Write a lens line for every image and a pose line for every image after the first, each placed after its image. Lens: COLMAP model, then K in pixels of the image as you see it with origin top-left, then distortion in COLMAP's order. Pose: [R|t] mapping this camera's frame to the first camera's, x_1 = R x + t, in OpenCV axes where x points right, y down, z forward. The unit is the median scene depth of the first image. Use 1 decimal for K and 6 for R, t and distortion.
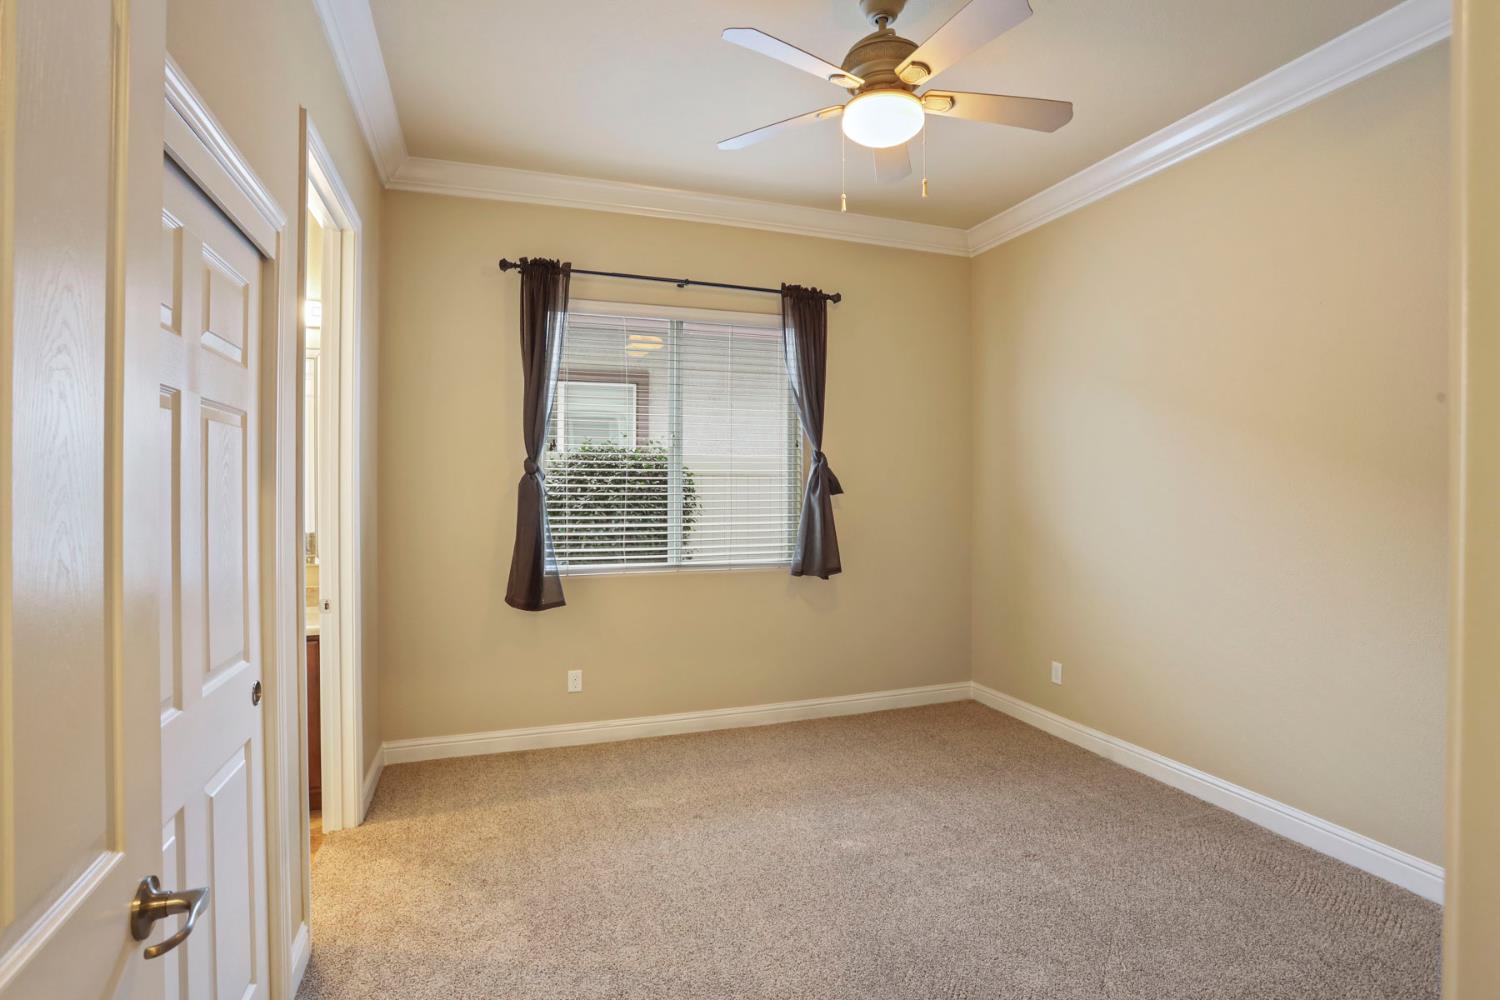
lens RADIAL K [[741.9, 0, 750.0], [0, 741.9, 500.0], [0, 0, 1]] dist [-0.074960, 0.035503]
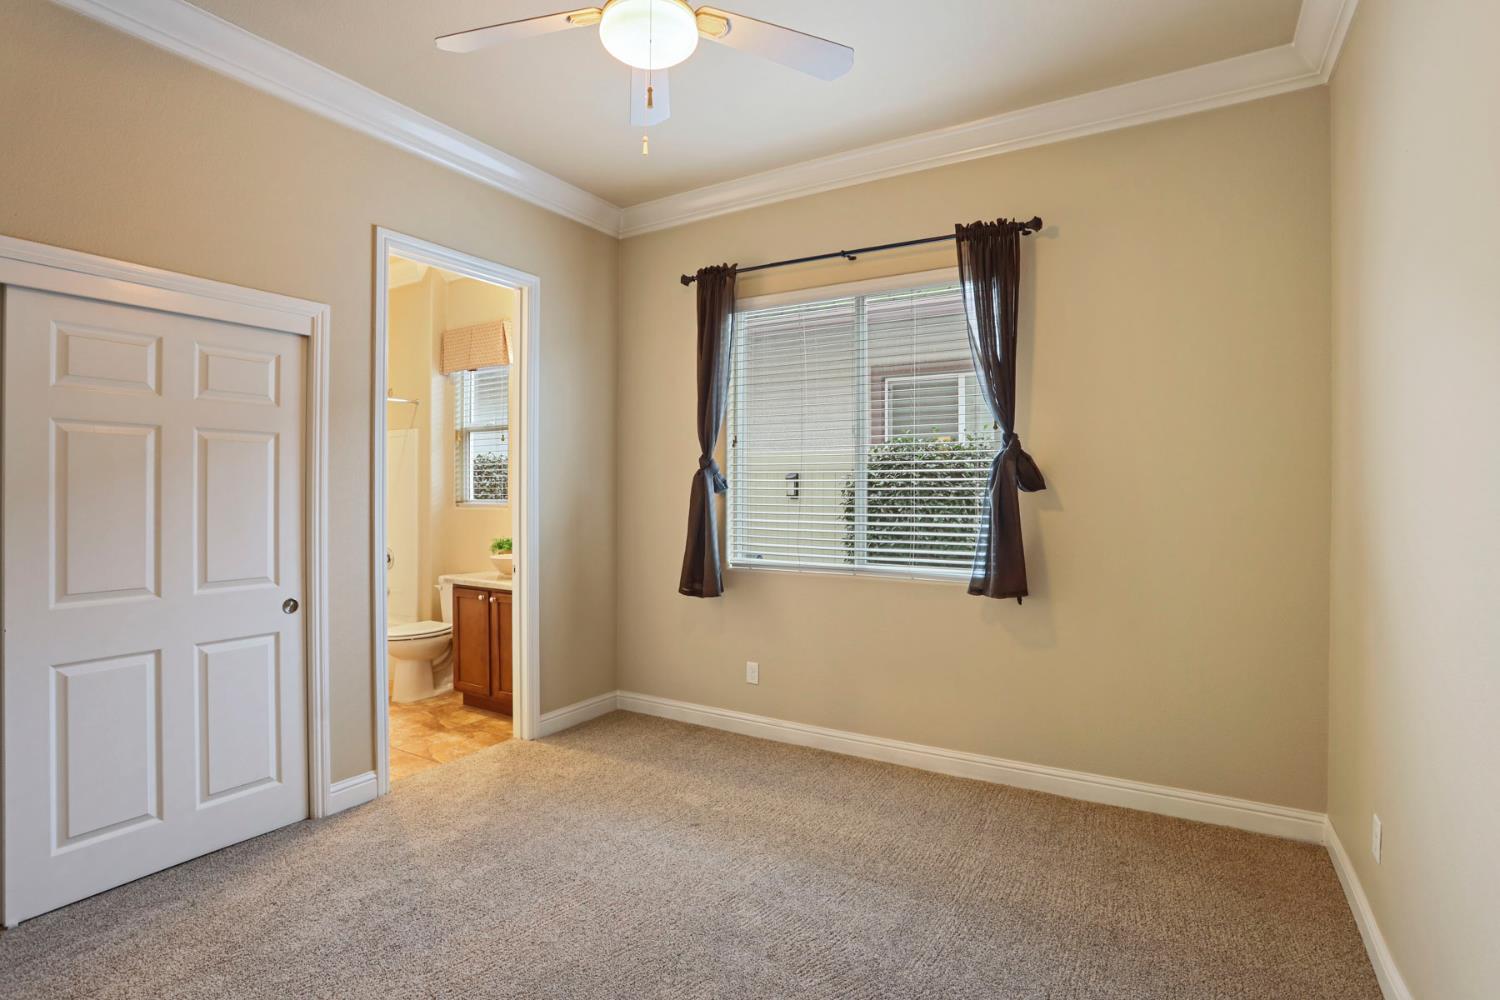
lens RADIAL K [[741.9, 0, 750.0], [0, 741.9, 500.0], [0, 0, 1]] dist [-0.074960, 0.035503]
pose [[0.631031, 0.012914, -0.775650, 0.557805], [-0.015165, 0.999876, 0.004310, 0.003414], [0.775610, 0.009043, 0.631148, 0.355497]]
